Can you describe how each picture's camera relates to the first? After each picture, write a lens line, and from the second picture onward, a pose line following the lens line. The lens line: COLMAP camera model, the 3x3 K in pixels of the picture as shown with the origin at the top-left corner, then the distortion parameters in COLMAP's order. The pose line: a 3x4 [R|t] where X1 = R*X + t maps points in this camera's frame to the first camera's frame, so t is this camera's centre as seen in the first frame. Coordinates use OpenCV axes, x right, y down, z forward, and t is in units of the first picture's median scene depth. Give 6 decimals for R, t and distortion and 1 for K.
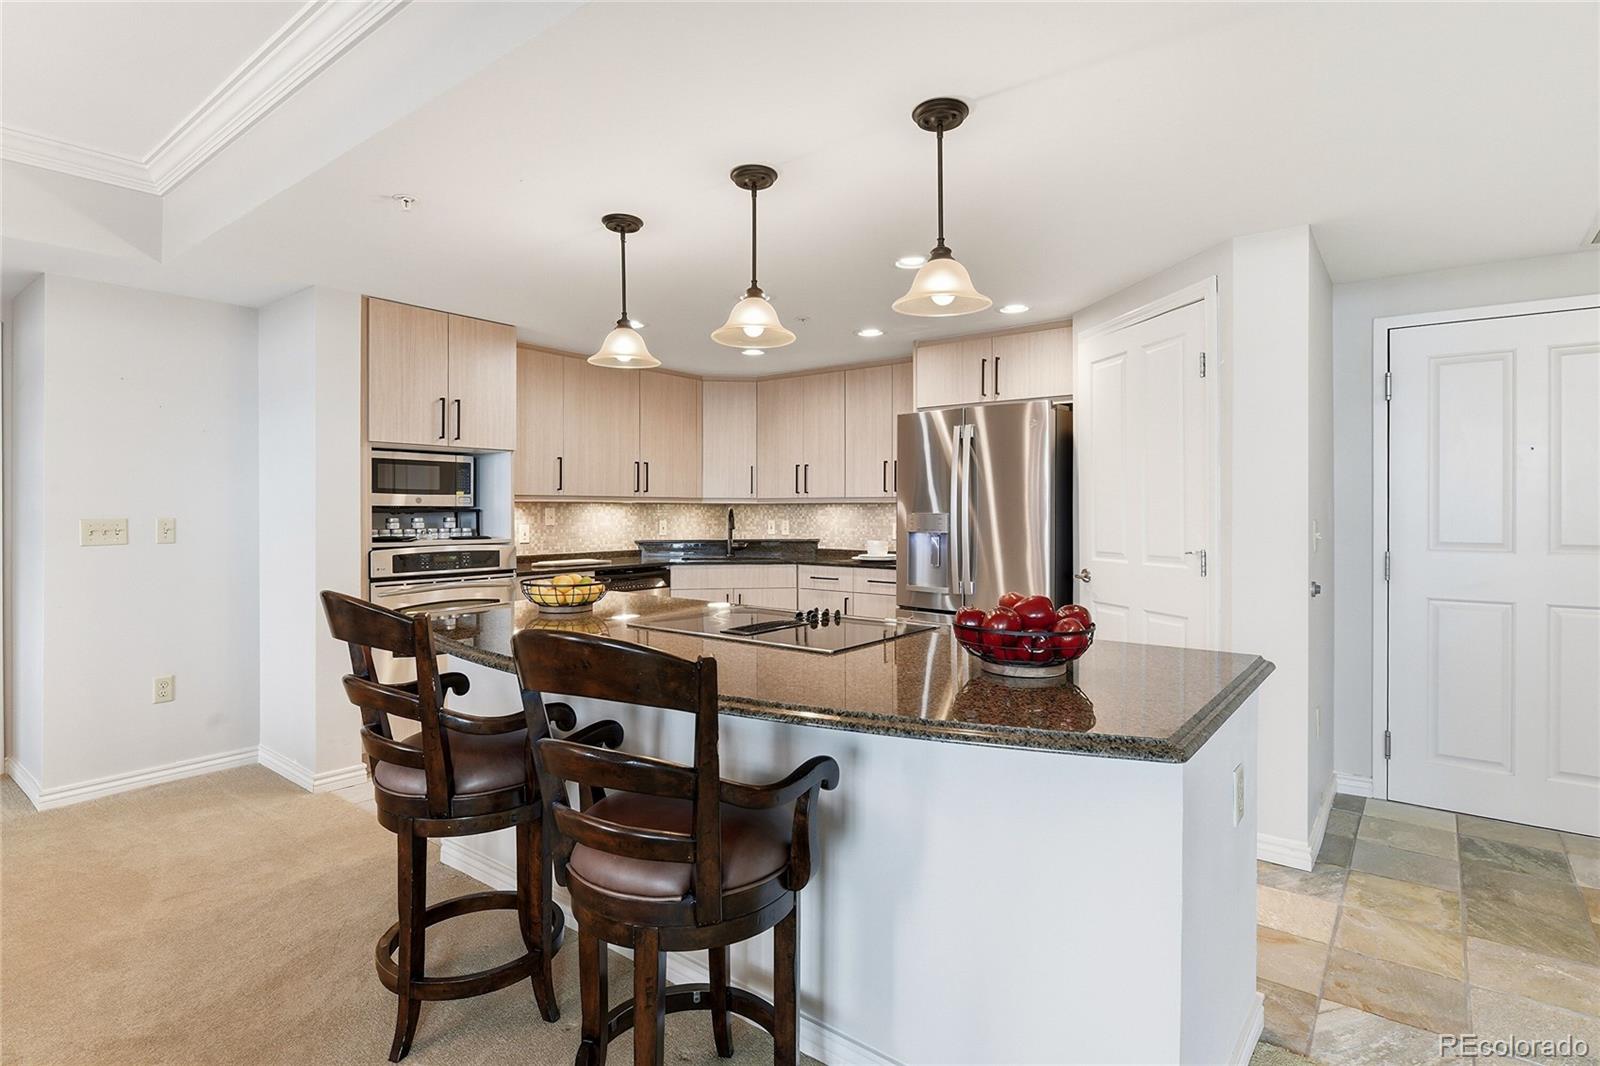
lens RADIAL K [[797.7, 0, 786.3], [0, 797.7, 505.7], [0, 0, 1]] dist [0.002887, 0.000291]
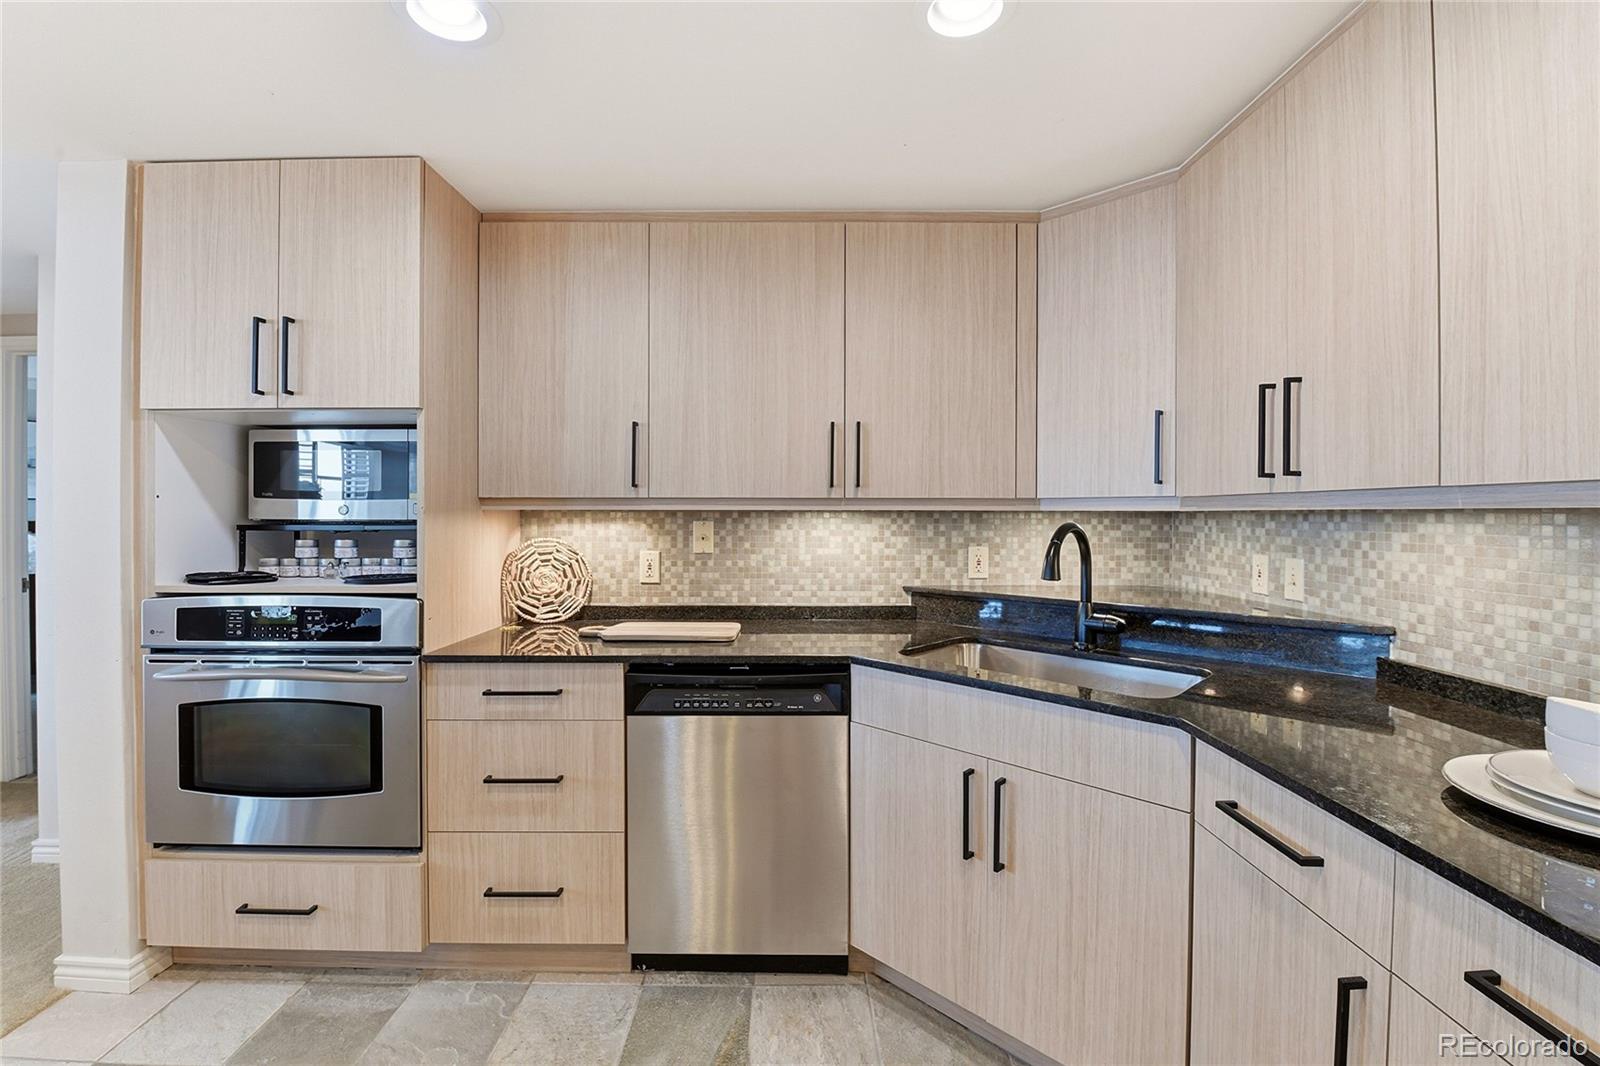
lens RADIAL K [[699.2, 0, 793.3], [0, 699.2, 517.2], [0, 0, 1]] dist [-0.004653, -0.008148]
pose [[0.625771, 0.005527, -0.779987, 0.119442], [0.003359, 0.999947, 0.009781, -0.004304], [0.780000, -0.008741, 0.625719, 0.757171]]
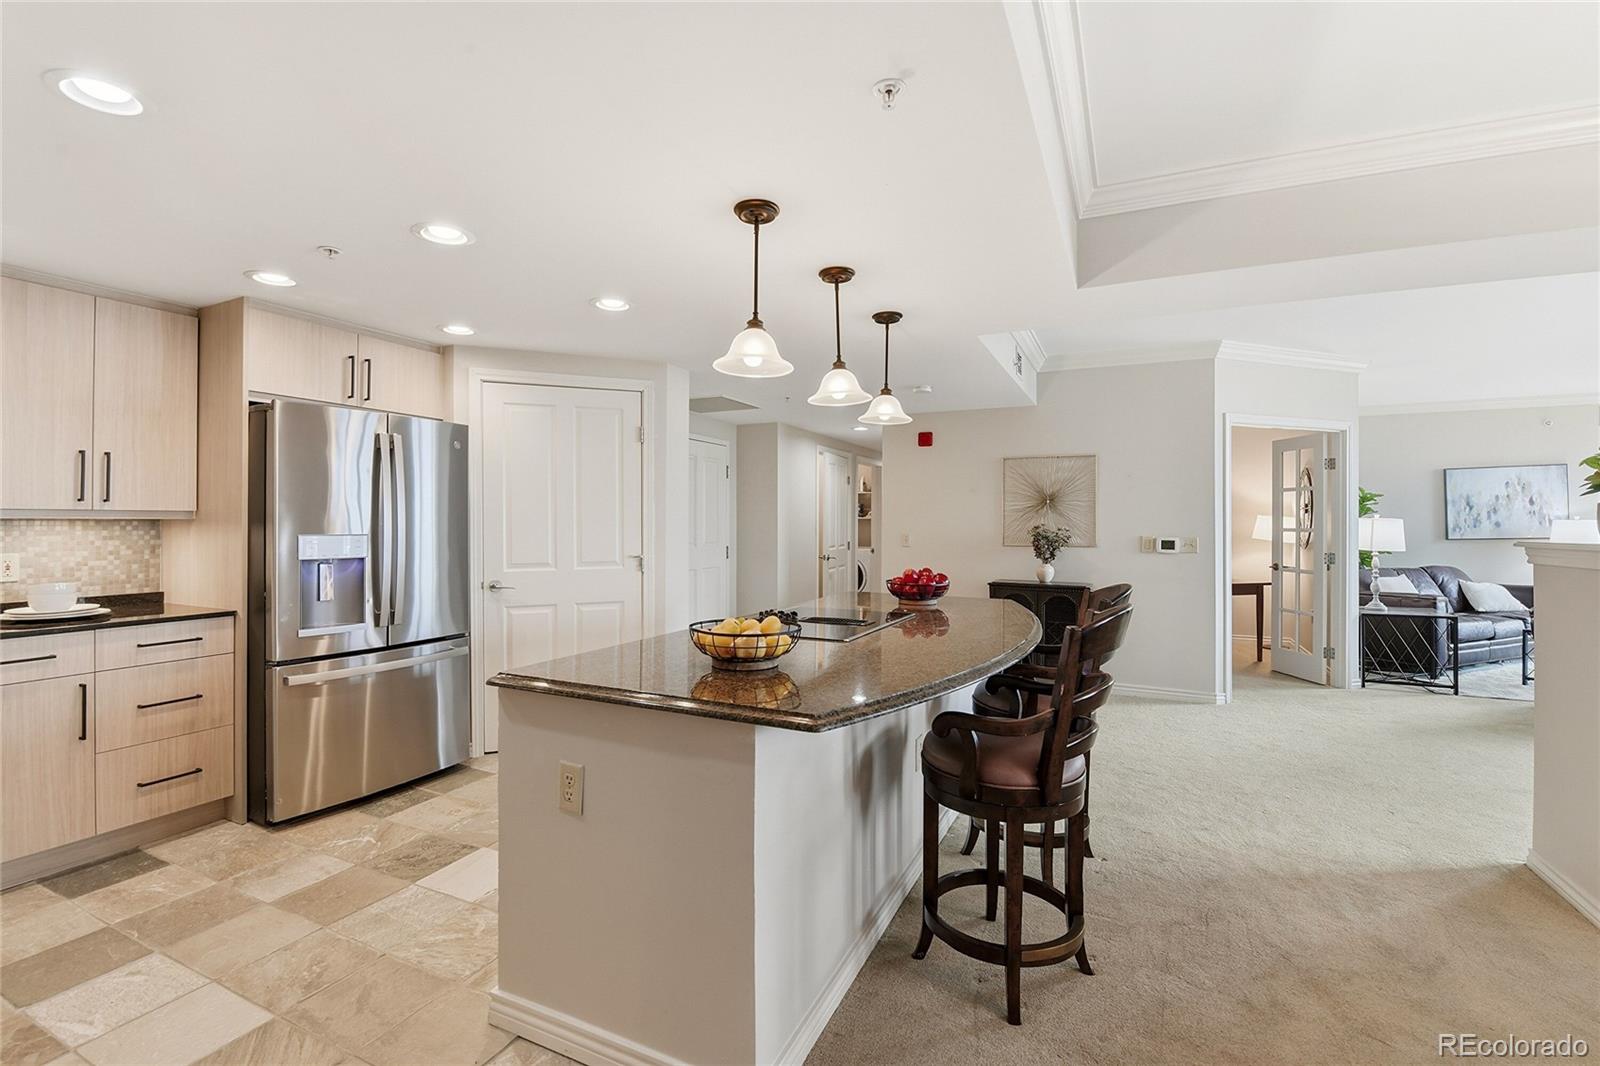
lens RADIAL K [[699.2, 0, 792.3], [0, 699.2, 519.3], [0, 0, 1]] dist [-0.004653, -0.008148]
pose [[-0.224853, 0.007108, 0.974367, -0.509824], [-0.004758, 0.999953, -0.008393, -0.001944], [-0.974381, -0.006524, -0.224808, 0.594742]]
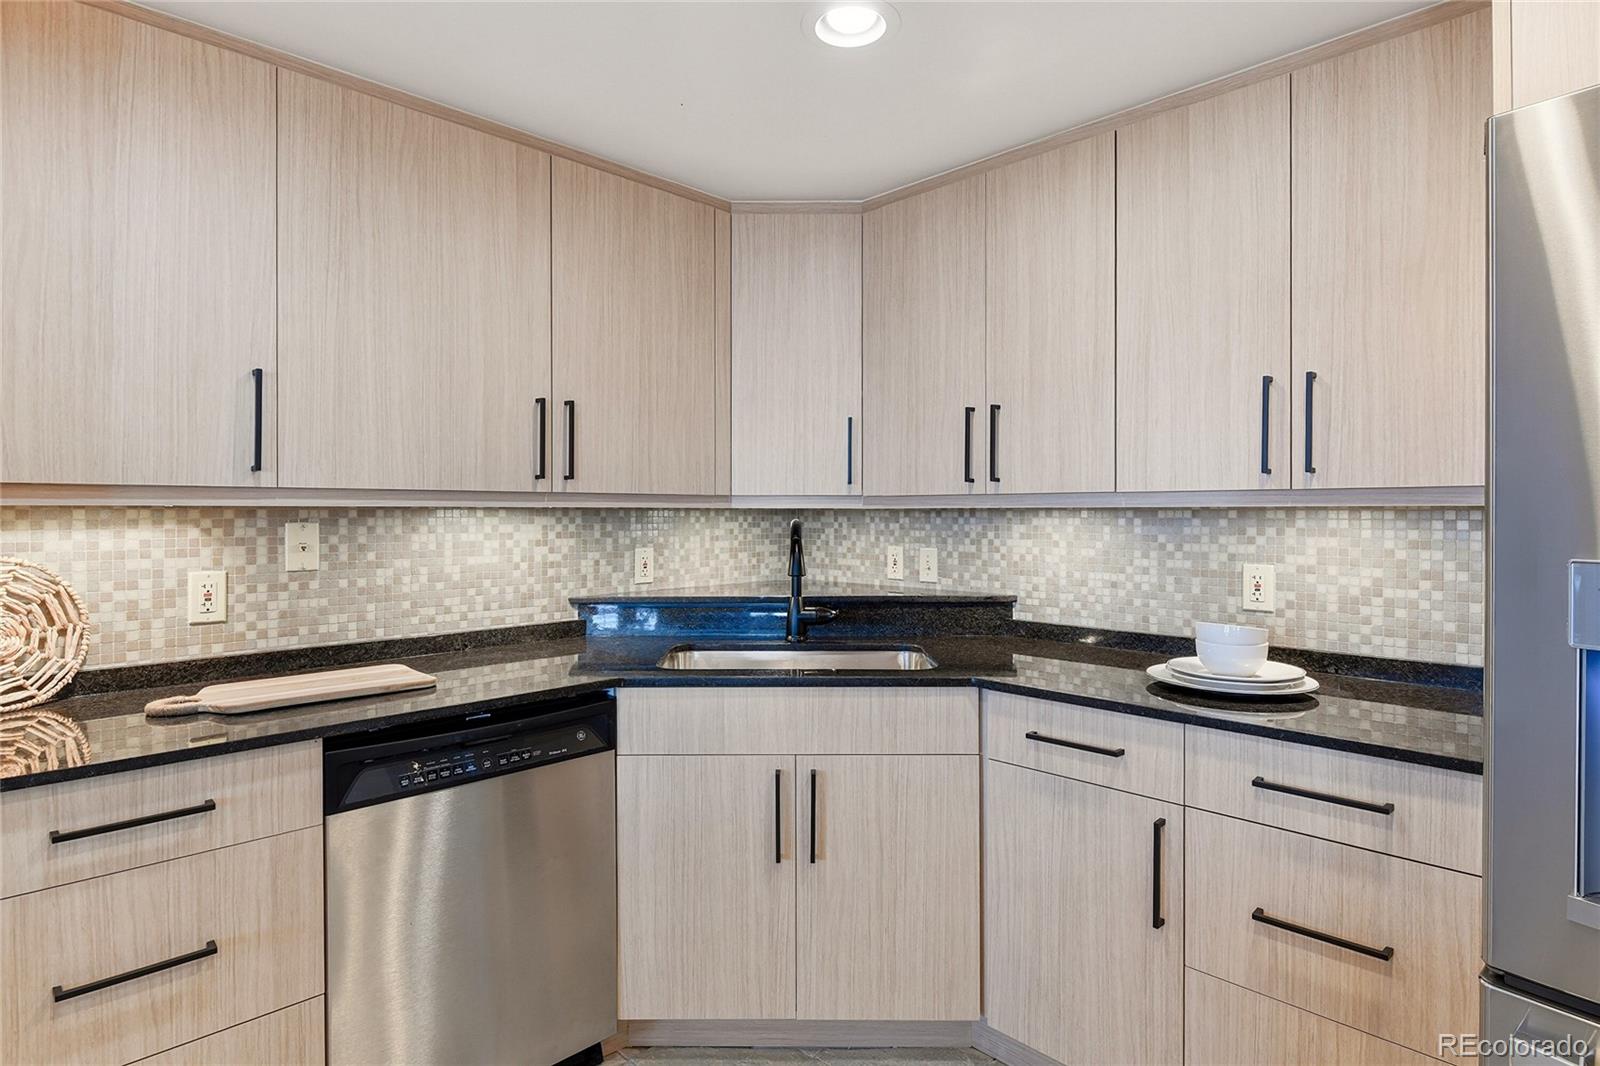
lens RADIAL K [[851.8, 0, 793.8], [0, 851.8, 512.1], [0, 0, 1]] dist [0.010847, -0.004961]
pose [[0.993302, -0.000011, -0.115543, -0.024202], [0.000851, 0.999974, 0.007215, -0.004851], [0.115540, -0.007265, 0.993276, 0.641183]]
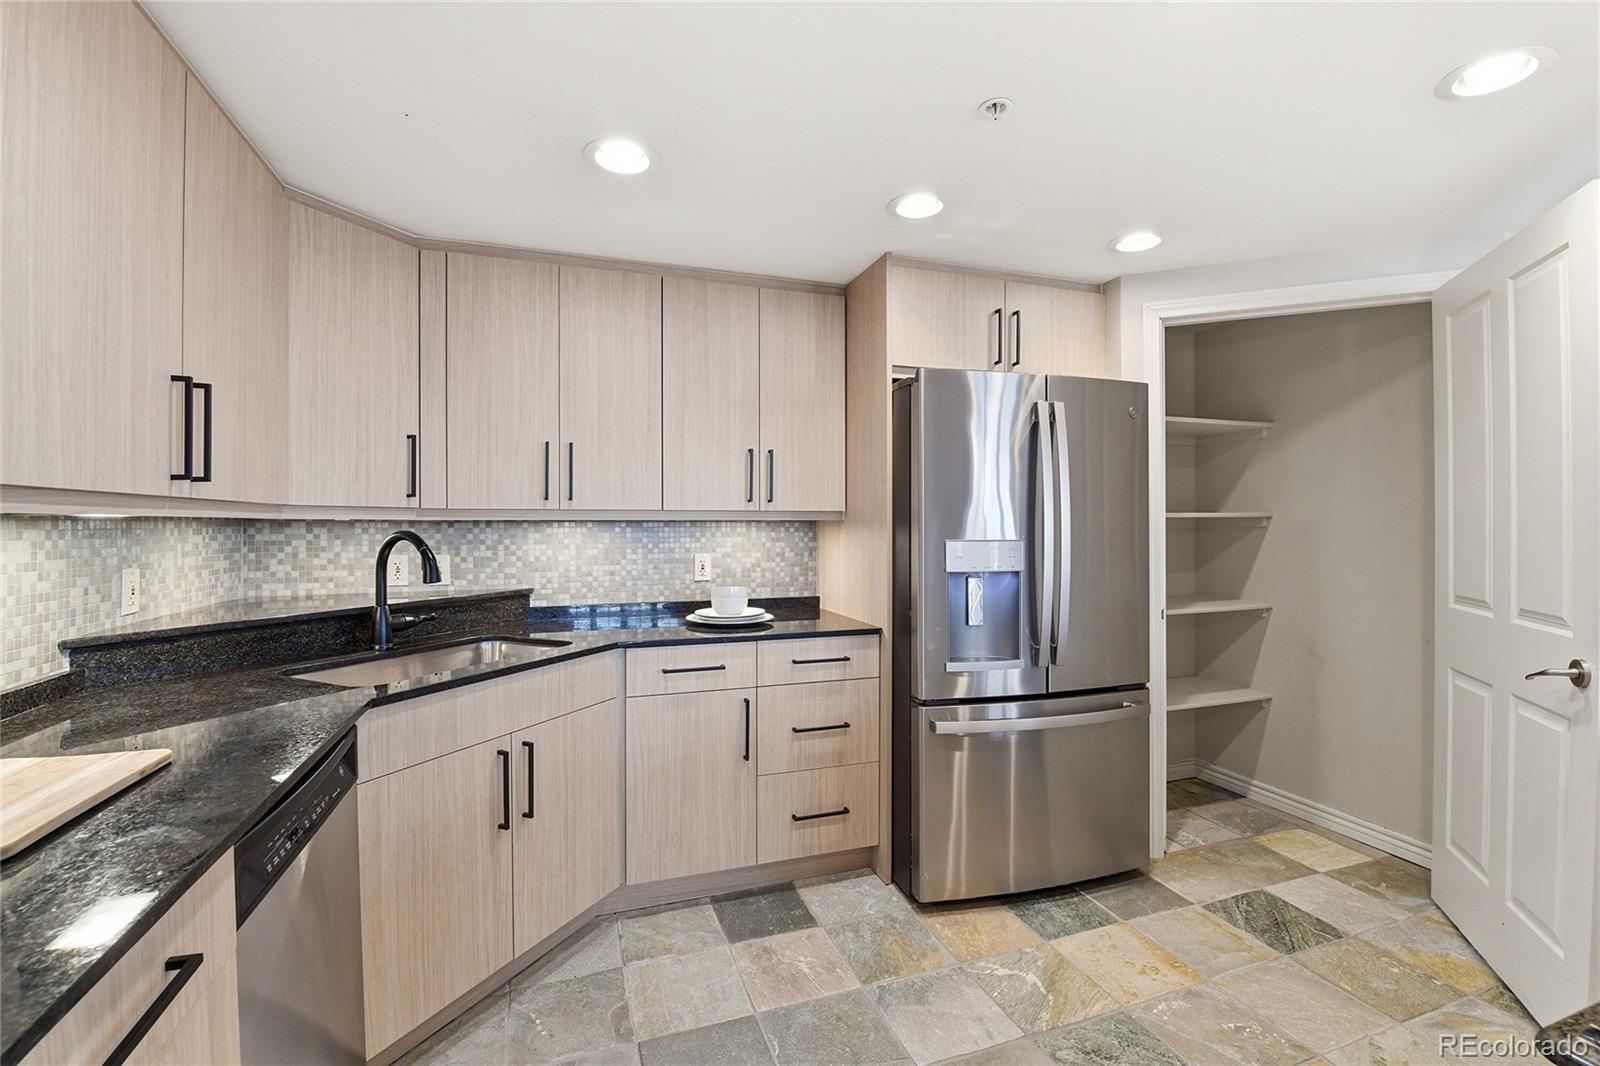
lens RADIAL K [[699.2, 0, 794.9], [0, 699.2, 523.9], [0, 0, 1]] dist [-0.004653, -0.008148]
pose [[0.535753, -0.000509, 0.844374, -0.291776], [-0.004211, 0.999986, 0.003275, -0.003292], [-0.844364, -0.005310, 0.535744, 0.702680]]
